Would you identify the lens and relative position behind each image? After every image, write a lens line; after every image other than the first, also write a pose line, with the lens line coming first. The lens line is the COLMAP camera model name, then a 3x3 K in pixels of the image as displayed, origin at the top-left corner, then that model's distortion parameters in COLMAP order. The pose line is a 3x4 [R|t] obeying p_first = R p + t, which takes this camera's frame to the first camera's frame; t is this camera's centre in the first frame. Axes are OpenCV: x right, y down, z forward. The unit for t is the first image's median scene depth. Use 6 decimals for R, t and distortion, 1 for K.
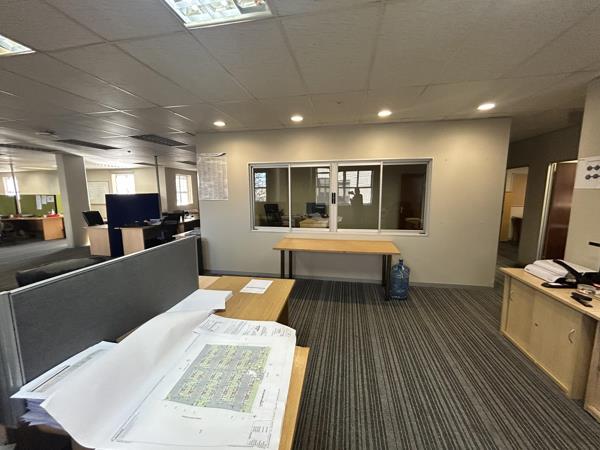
lens RADIAL K [[244.6, 0, 299.5], [0, 244.6, 223.9], [0, 0, 1]] dist [-0.001639, 0.001135]
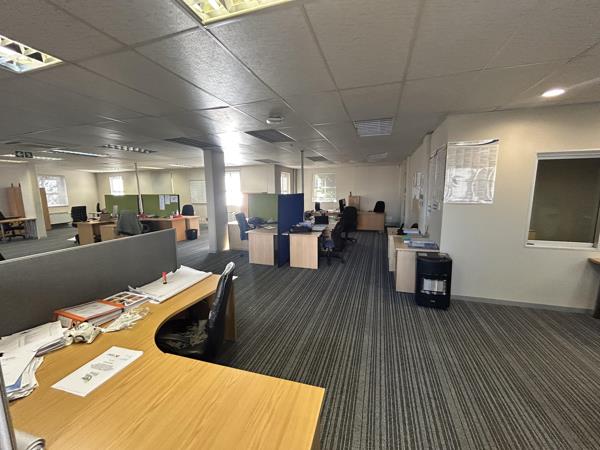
lens RADIAL K [[244.6, 0, 299.7], [0, 244.6, 223.6], [0, 0, 1]] dist [-0.001639, 0.001135]
pose [[0.992593, 0.013977, -0.120682, -0.866849], [-0.013180, 0.999886, 0.007400, -0.040026], [0.120771, -0.005755, 0.992664, 0.220988]]
